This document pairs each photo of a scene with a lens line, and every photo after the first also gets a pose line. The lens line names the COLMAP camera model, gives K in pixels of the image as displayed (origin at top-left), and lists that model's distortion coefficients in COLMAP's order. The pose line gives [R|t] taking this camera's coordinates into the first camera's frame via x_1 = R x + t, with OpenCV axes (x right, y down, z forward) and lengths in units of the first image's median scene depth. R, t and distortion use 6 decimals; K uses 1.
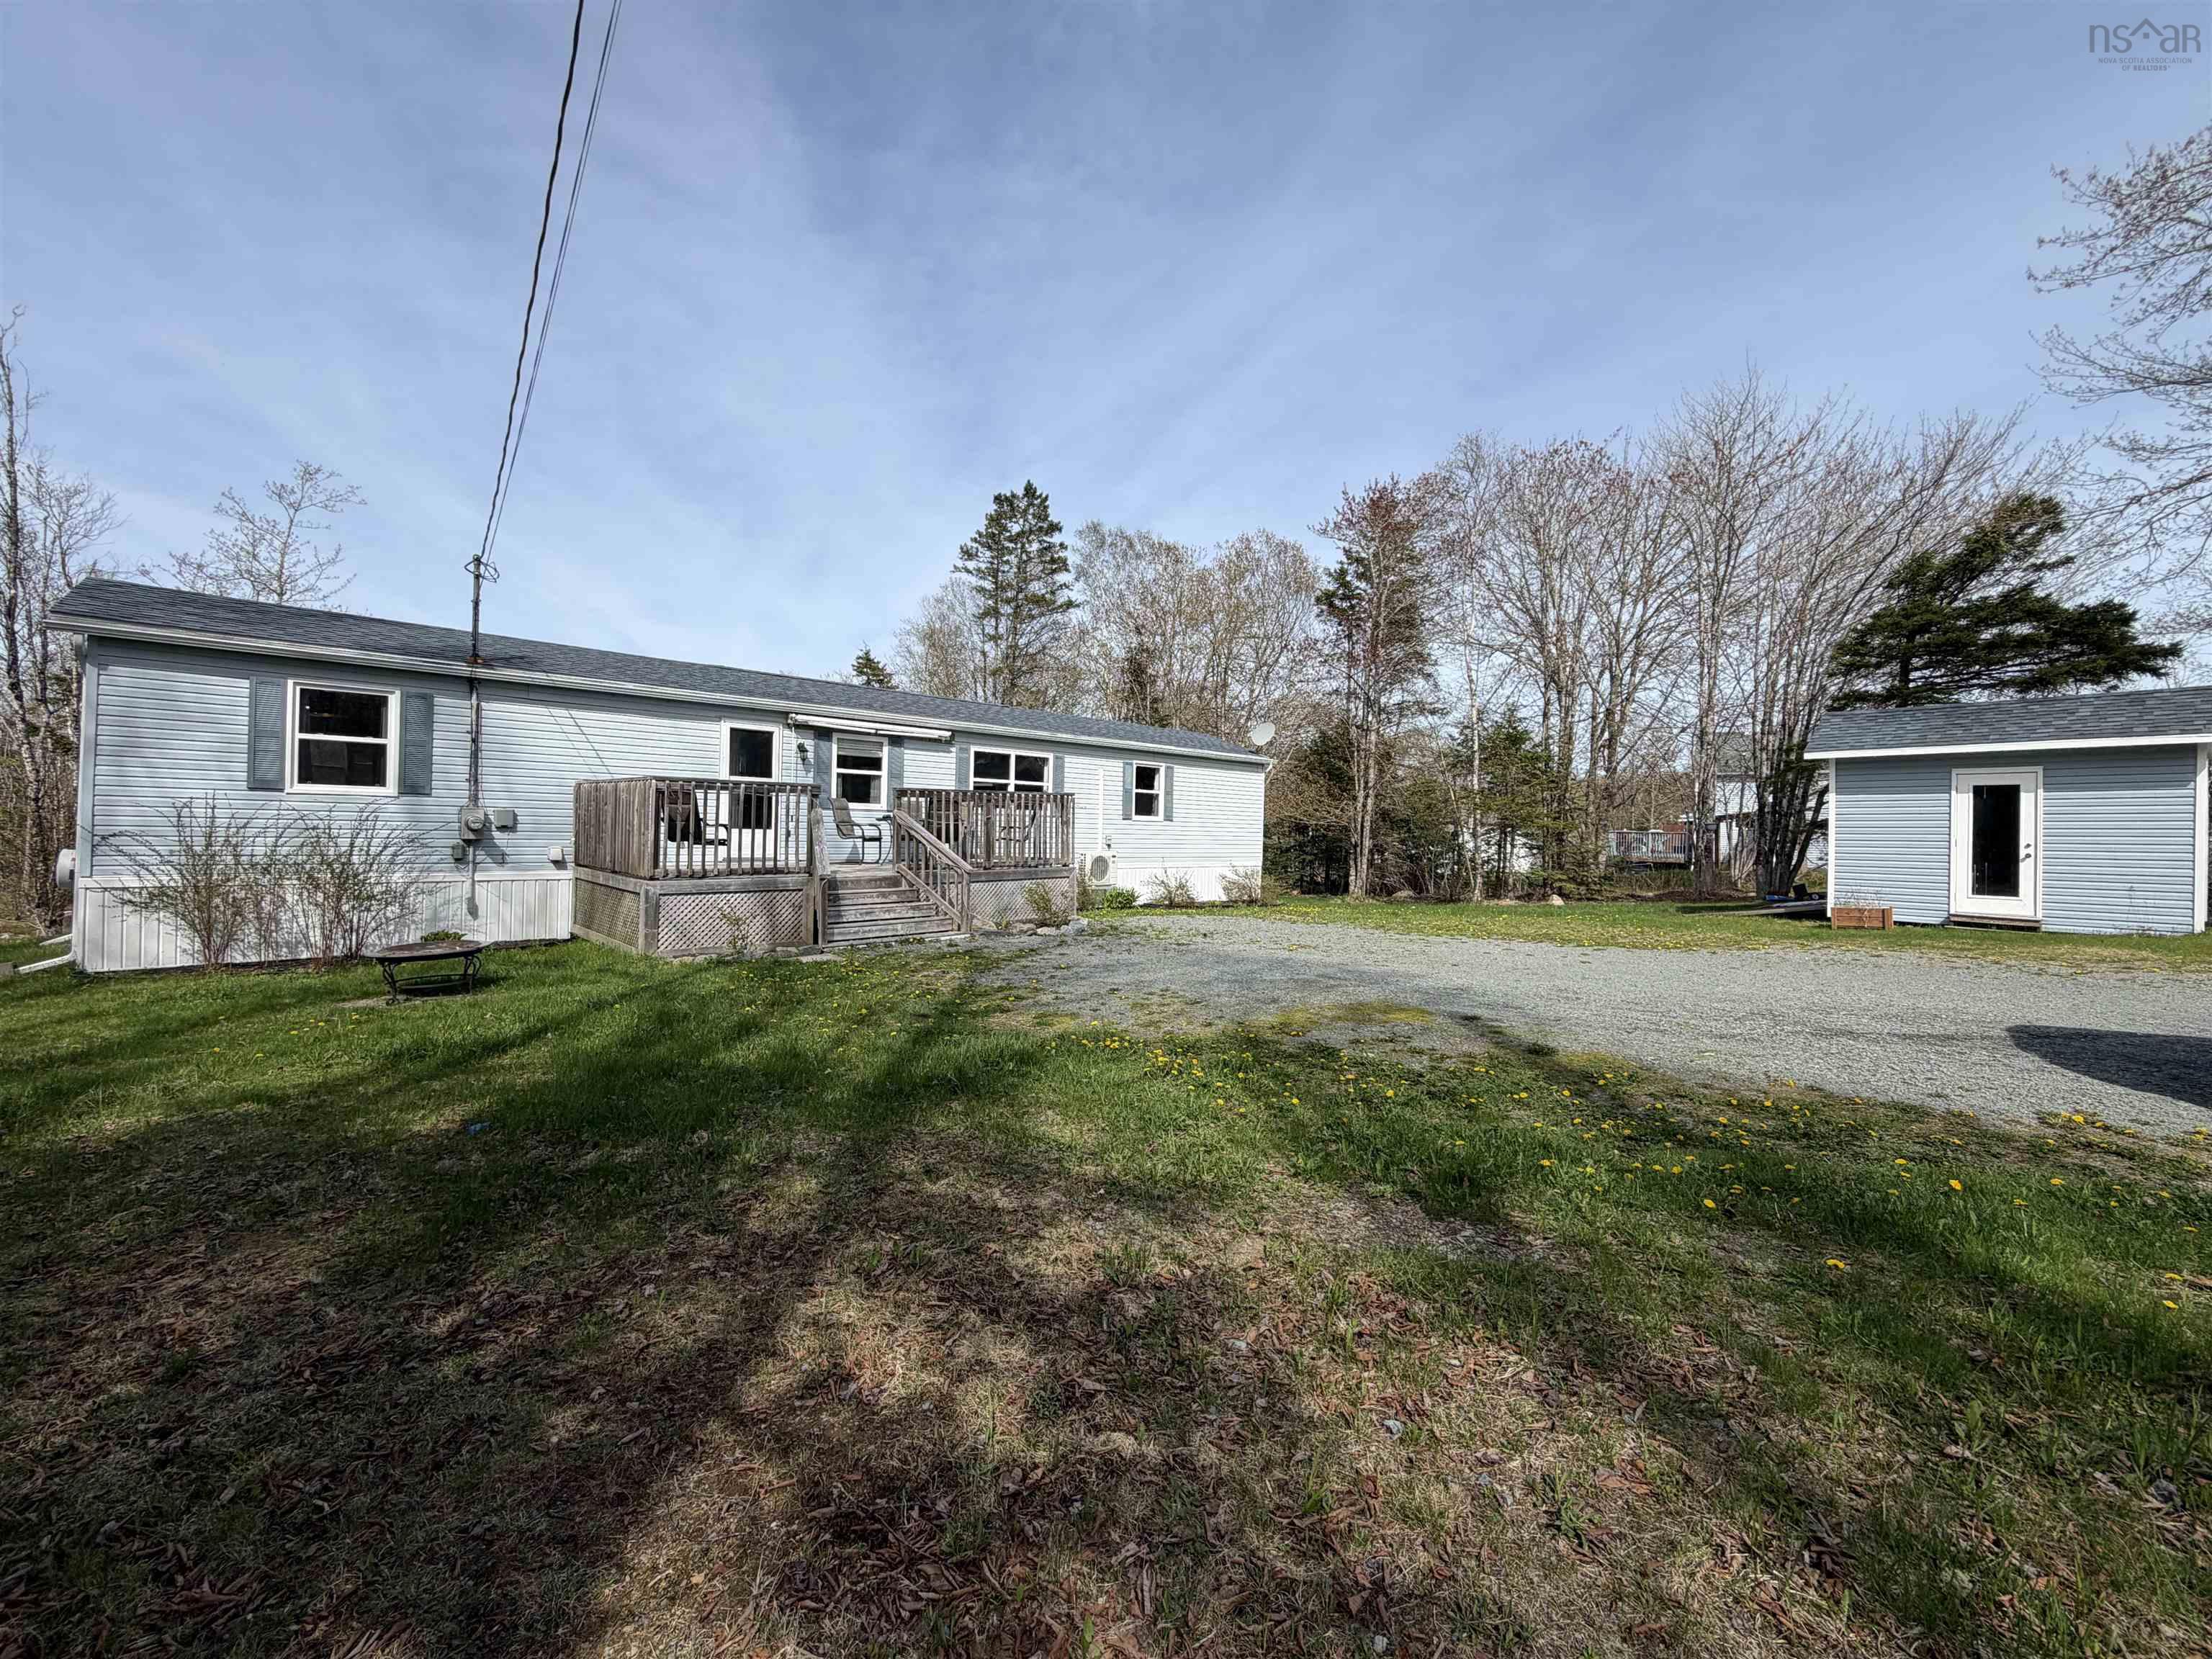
lens RADIAL K [[882.8, 0, 1100.3], [0, 882.8, 827.3], [0, 0, 1]] dist [0.000596, -0.000284]
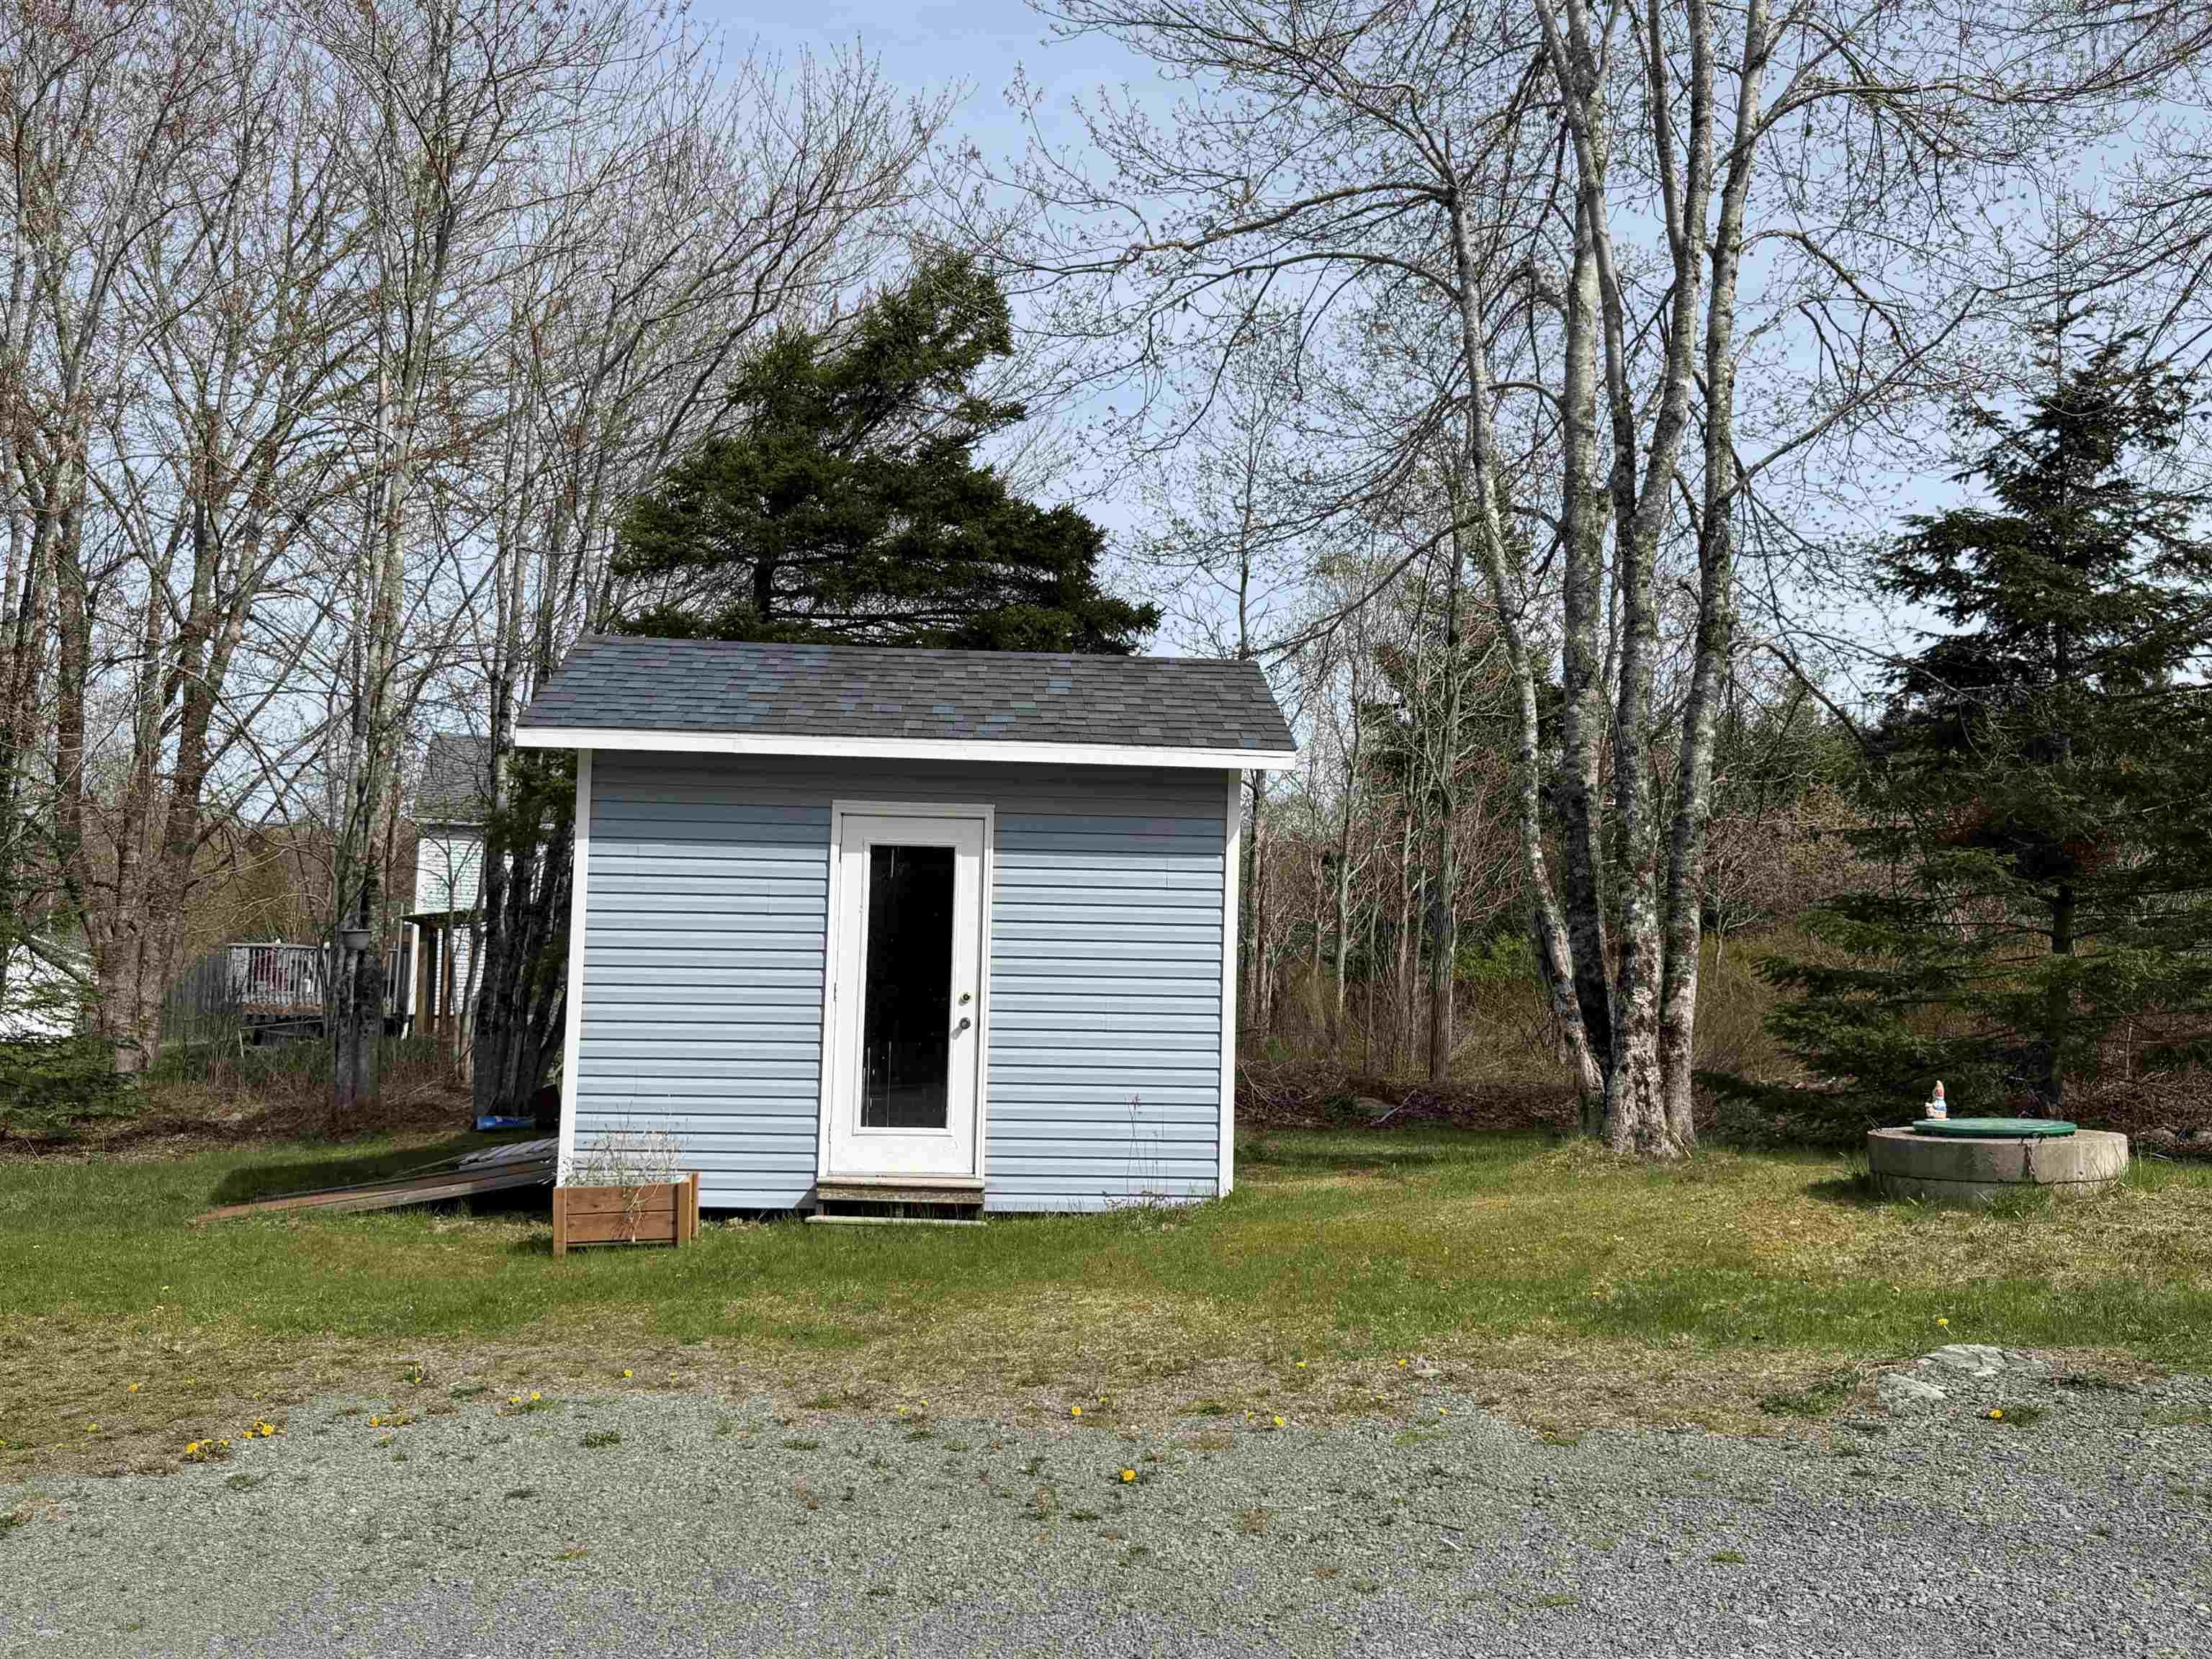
lens RADIAL K [[1849.0, 0, 1106.0], [0, 1849.0, 829.5], [0, 0, 1]] dist [0.000415, -0.001192]
pose [[0.608344, 0.065568, 0.790960, 0.394959], [-0.018936, 0.997497, -0.068126, 0.000352], [-0.793447, 0.026467, 0.608063, 0.410448]]
